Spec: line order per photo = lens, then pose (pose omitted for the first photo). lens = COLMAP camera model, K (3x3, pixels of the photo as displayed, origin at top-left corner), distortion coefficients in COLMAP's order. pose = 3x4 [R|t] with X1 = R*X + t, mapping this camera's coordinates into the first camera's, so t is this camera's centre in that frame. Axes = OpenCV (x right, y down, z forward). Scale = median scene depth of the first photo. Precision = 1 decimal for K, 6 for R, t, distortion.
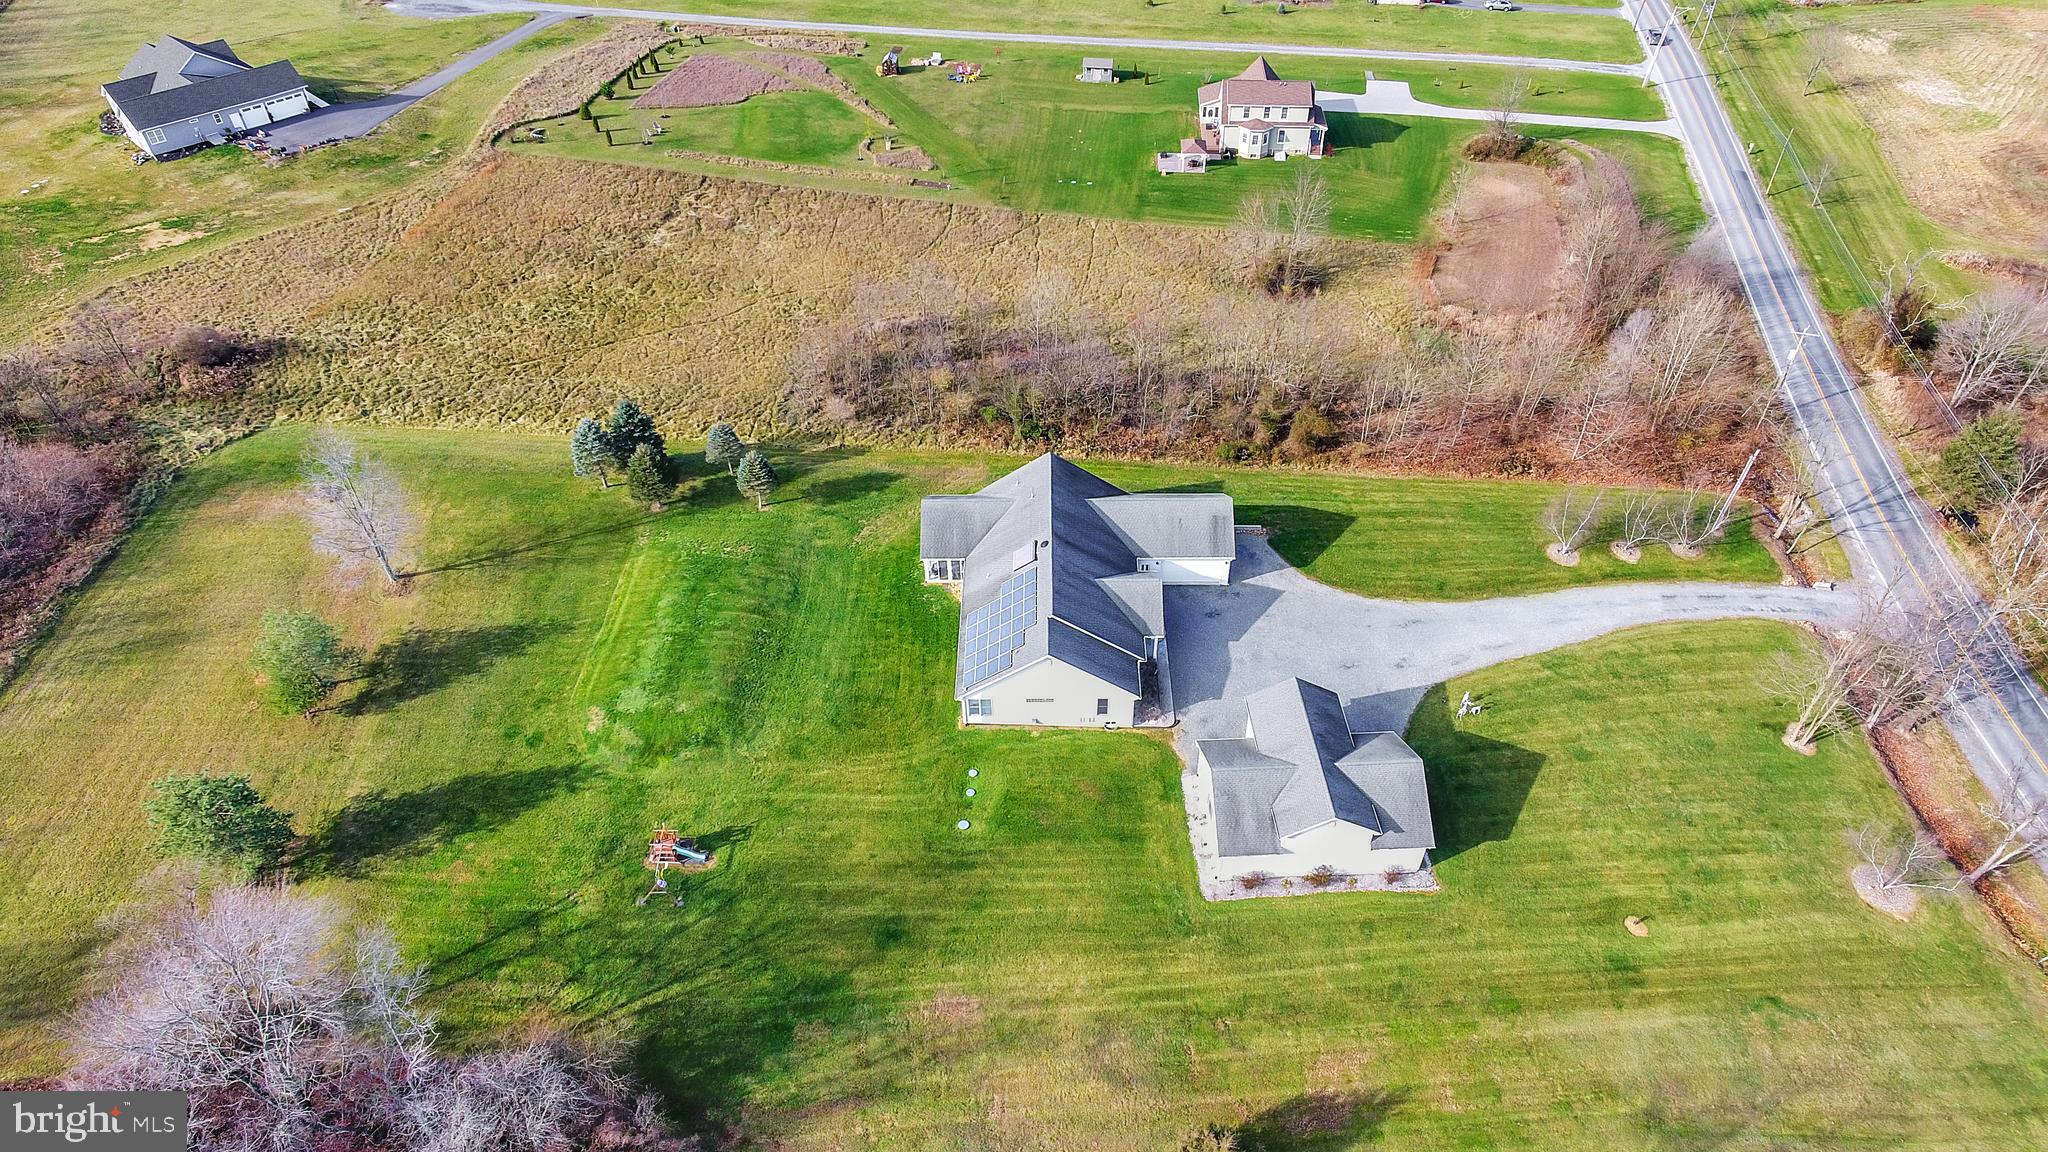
lens RADIAL K [[1206.1, 0, 1036.9], [0, 1206.1, 582.5], [0, 0, 1]] dist [0.004251, -0.003339]
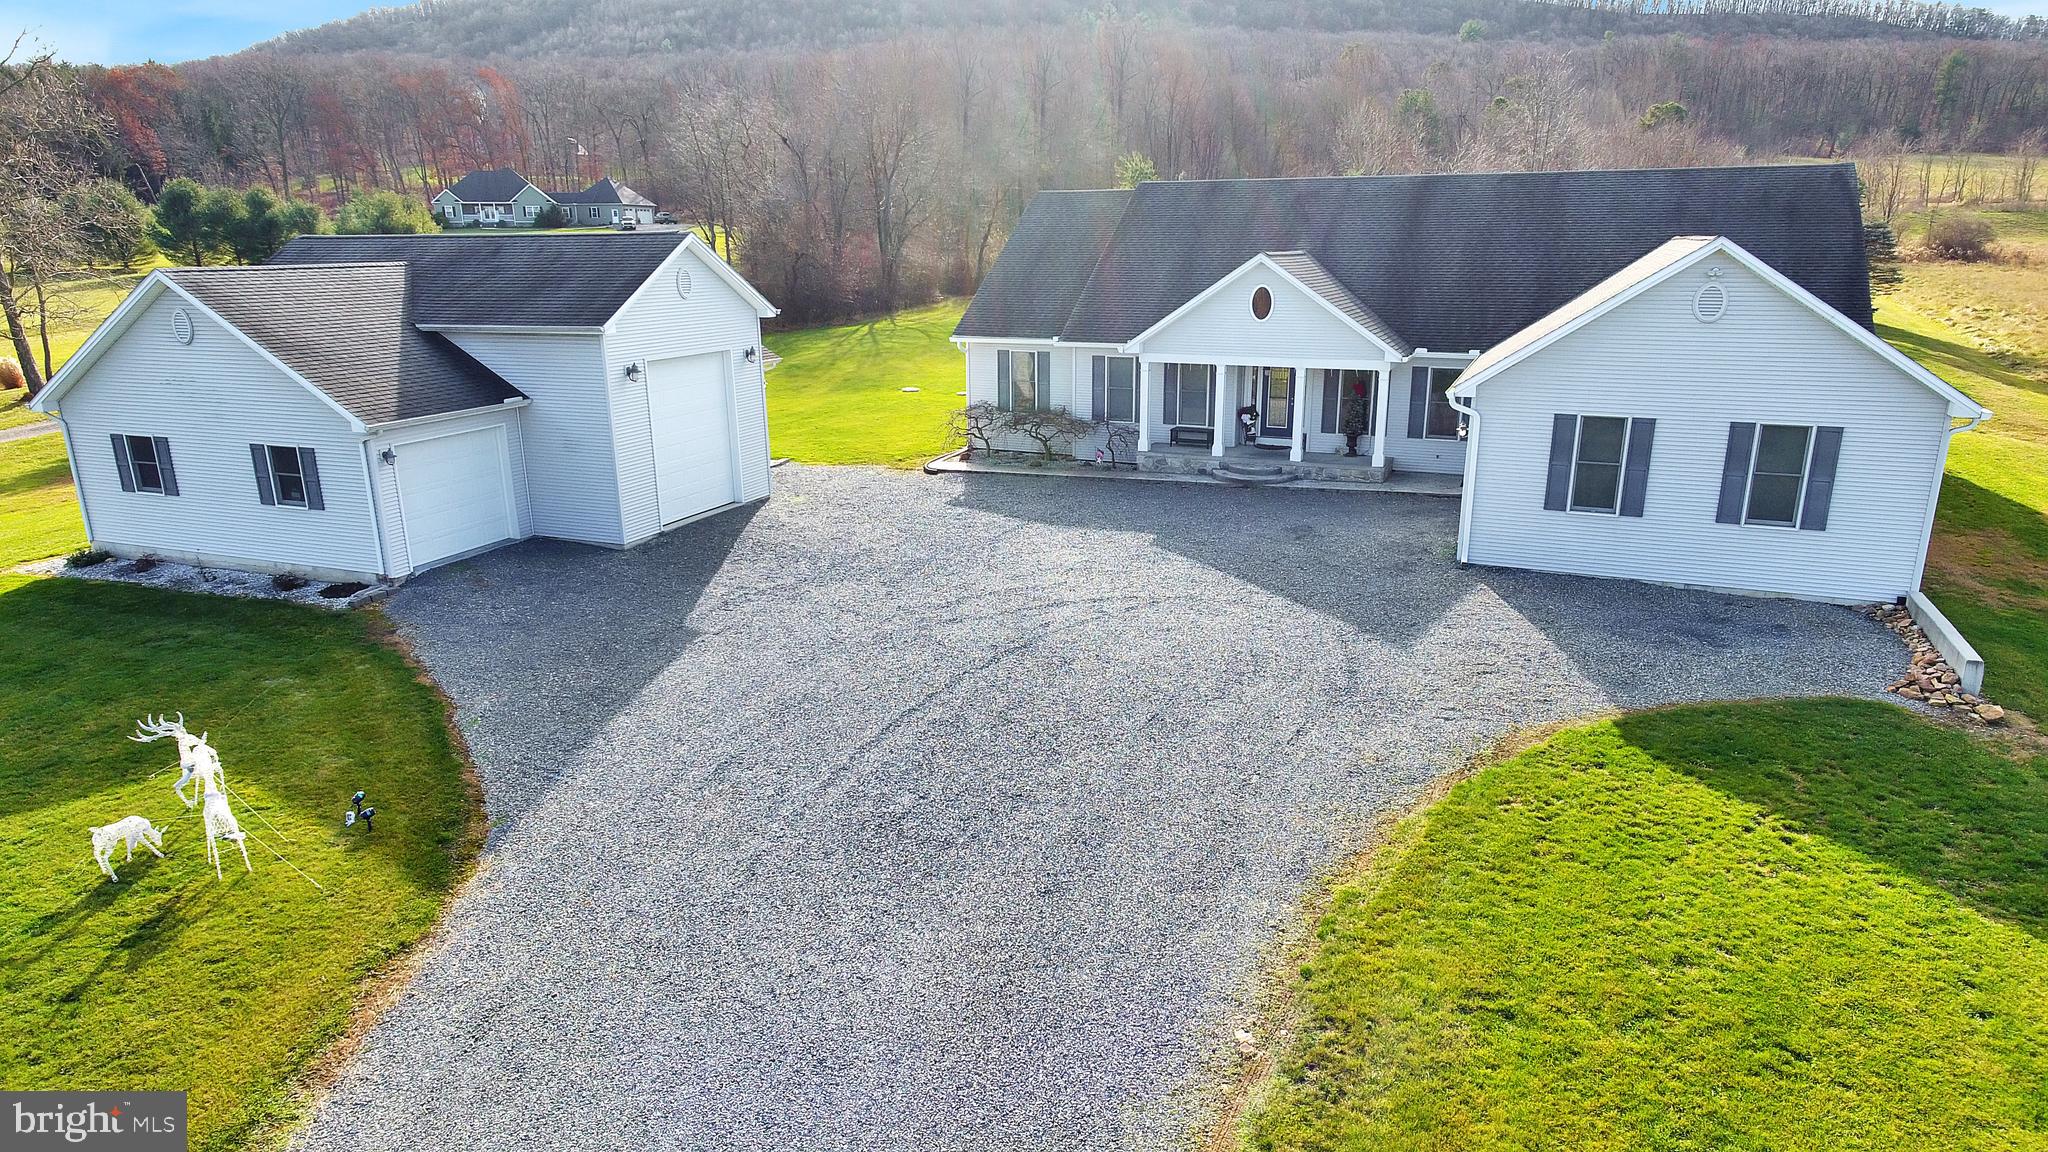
lens RADIAL K [[1206.1, 0, 1056.4], [0, 1206.1, 596.0], [0, 0, 1]] dist [0.004251, -0.003339]
pose [[-0.394137, 0.262678, -0.880714, 0.358753], [-0.609915, 0.642093, 0.464457, -0.049344], [0.687502, 0.720220, -0.092861, 0.868352]]
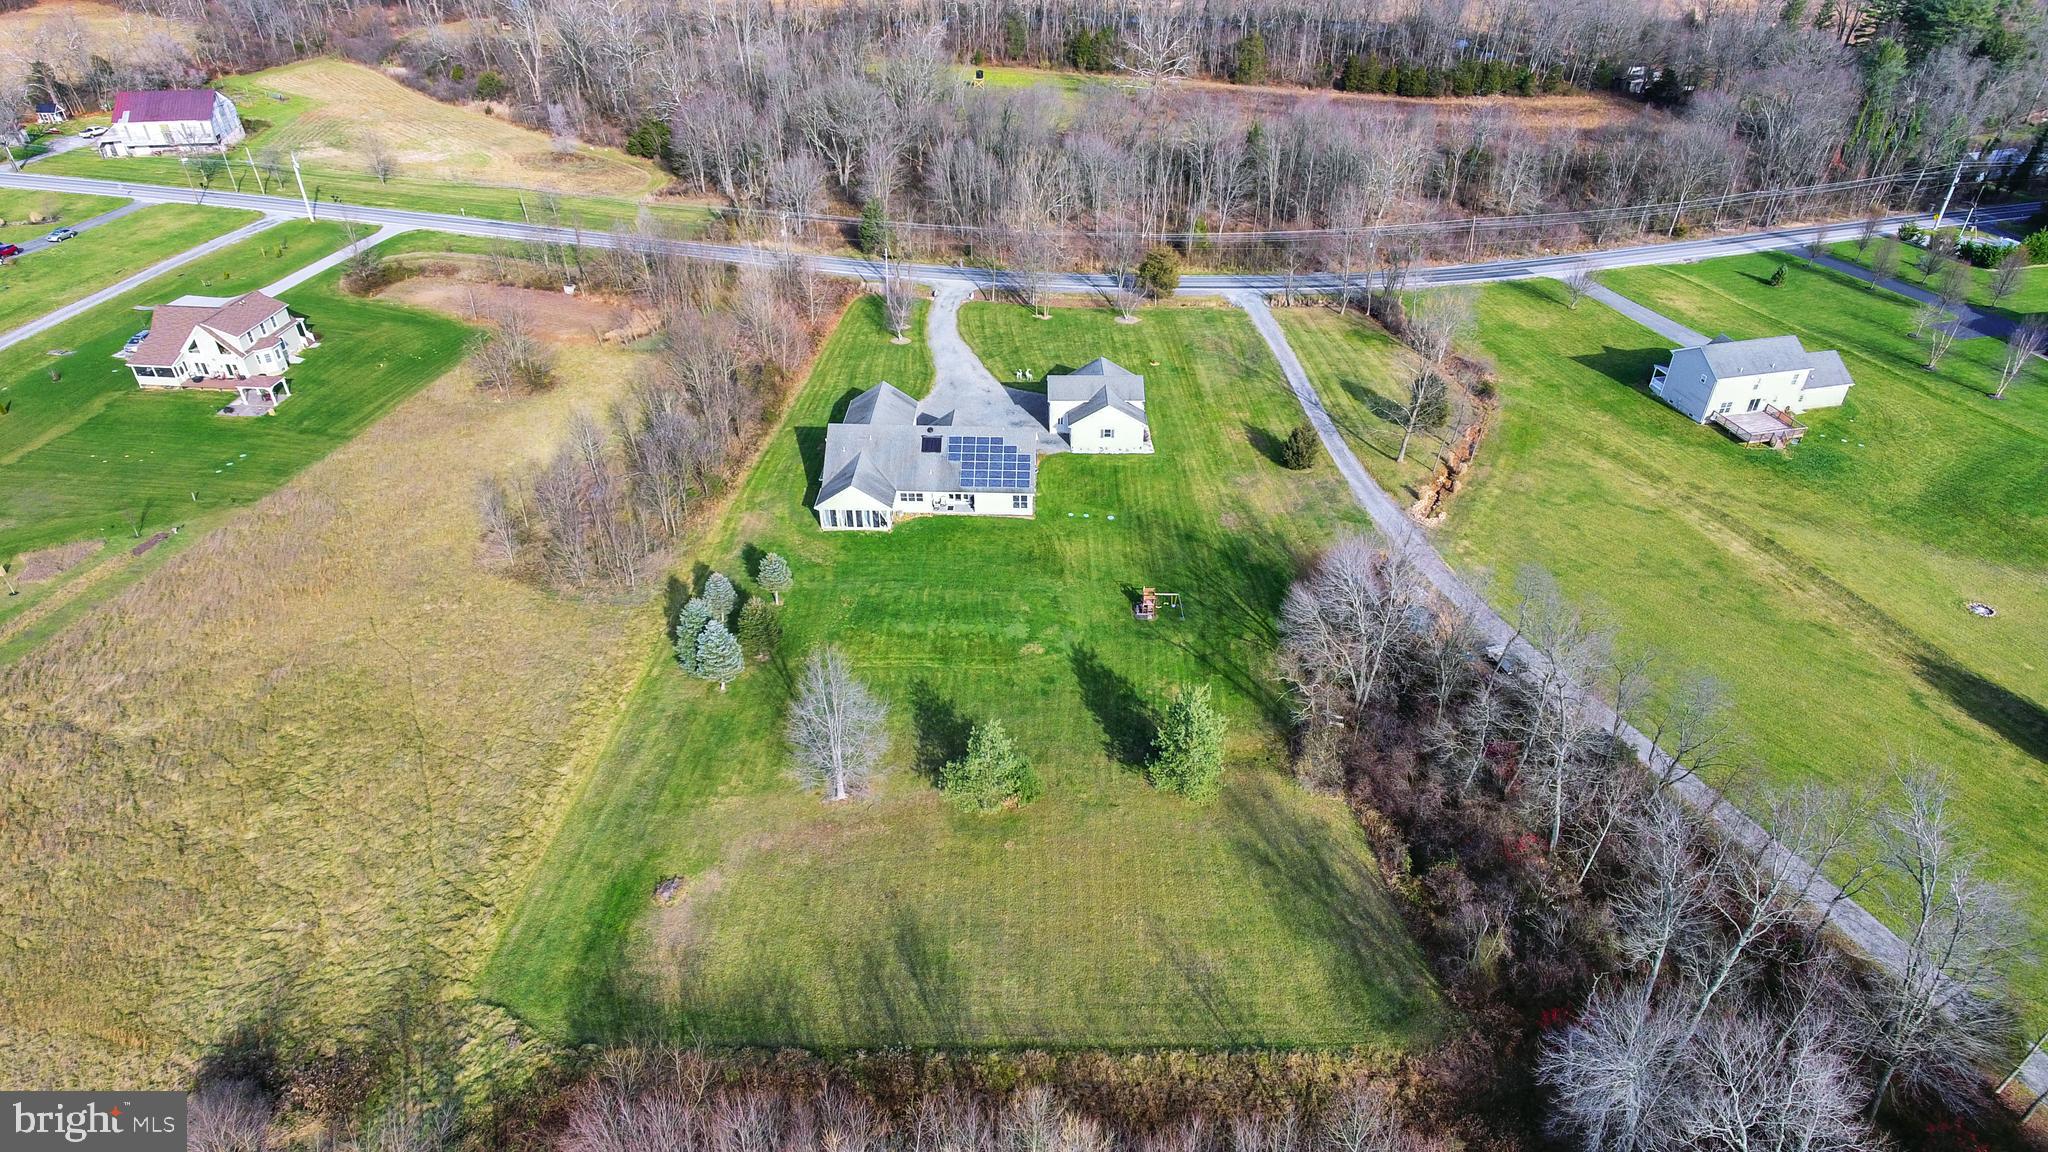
lens RADIAL K [[1206.1, 0, 1040.7], [0, 1206.1, 590.1], [0, 0, 1]] dist [0.004251, -0.003339]
pose [[0.027855, -0.575813, 0.817107, -1.079643], [0.662412, 0.622812, 0.416312, -0.358546], [-0.748622, 0.529665, 0.398774, 0.340771]]
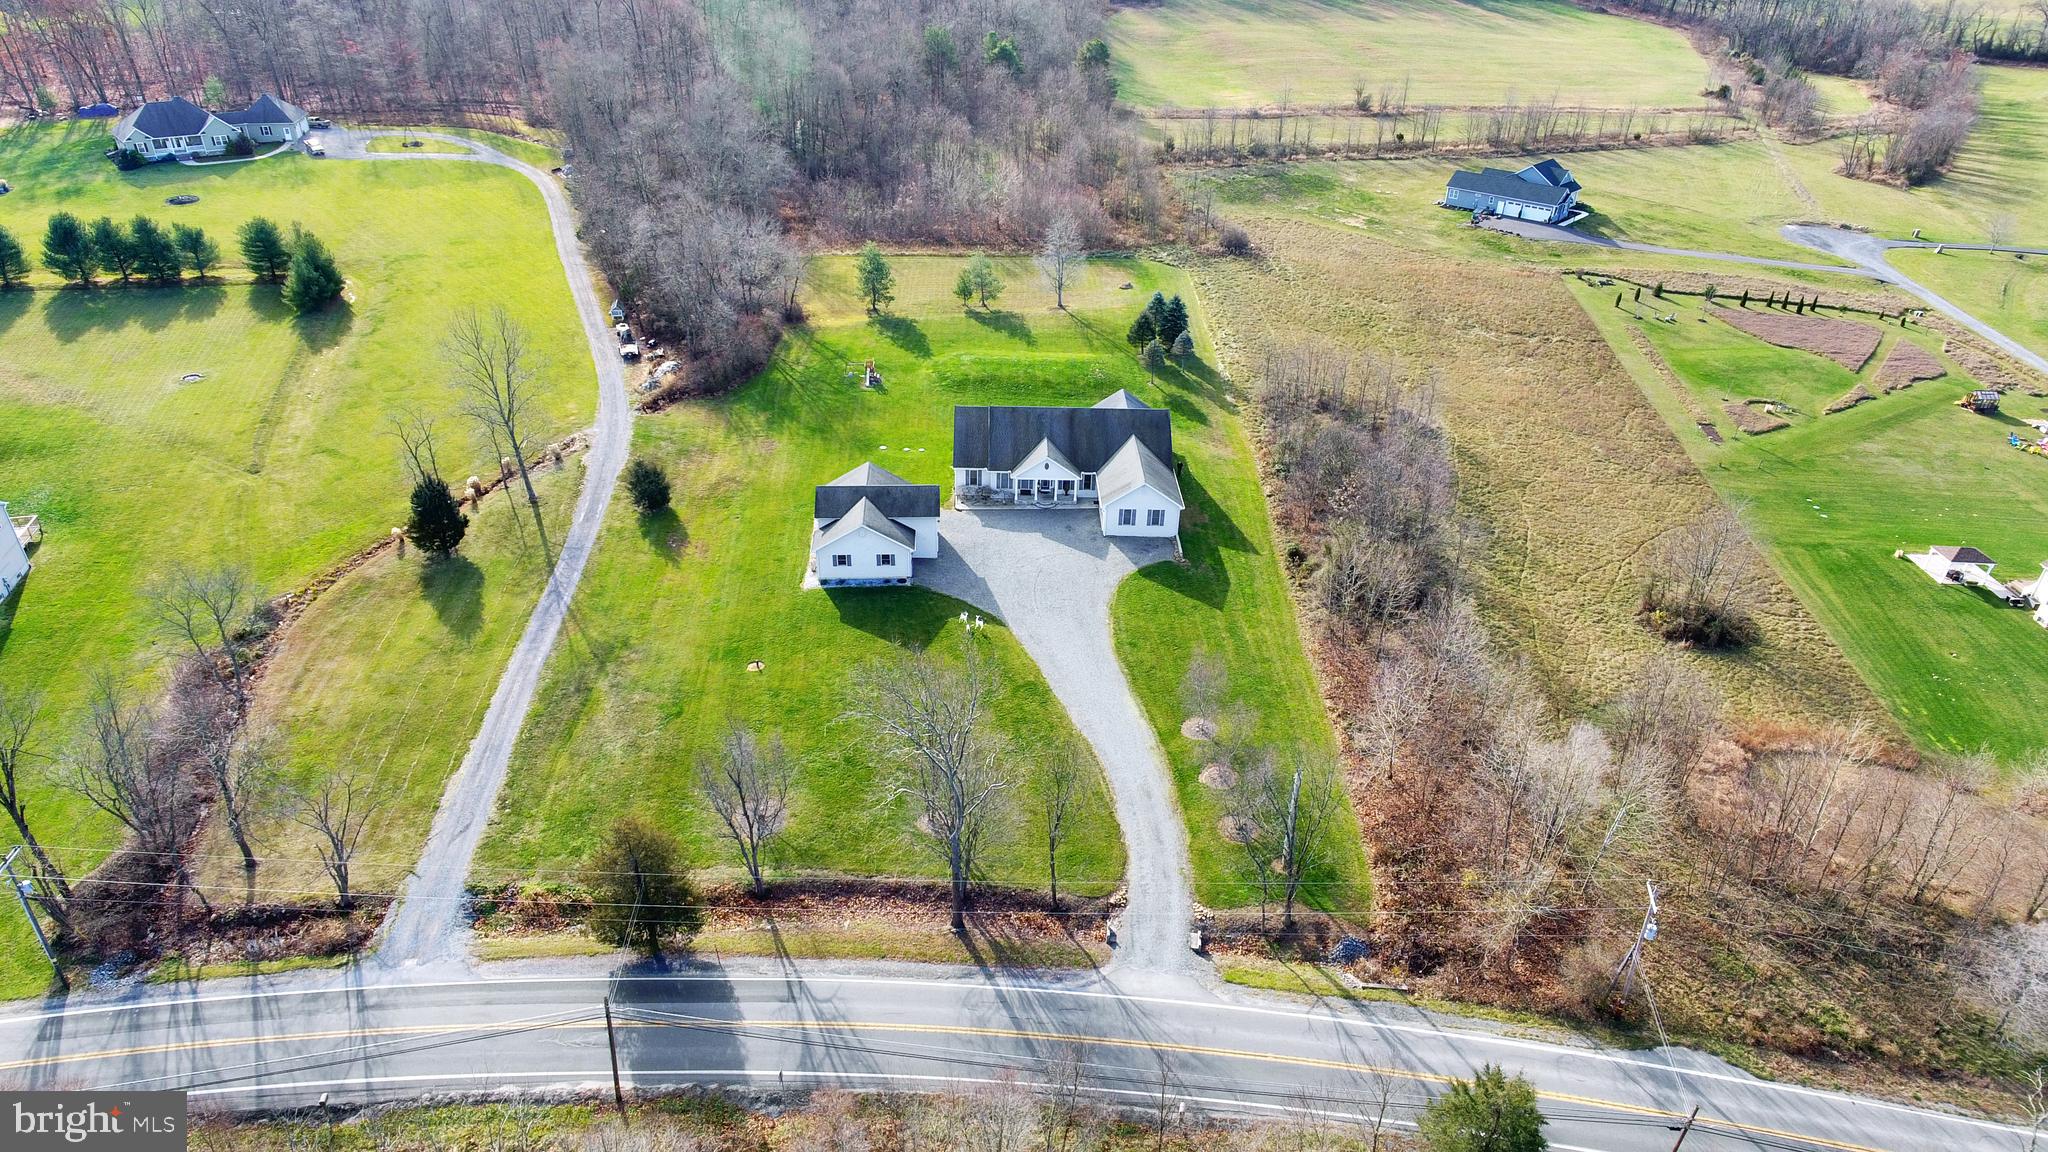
lens RADIAL K [[1206.1, 0, 1037.0], [0, 1206.1, 586.4], [0, 0, 1]] dist [0.004251, -0.003339]
pose [[0.025318, 0.512561, -0.858278, 1.108210], [-0.688518, 0.631399, 0.356759, -0.319020], [0.724777, 0.581907, 0.368893, 0.470719]]
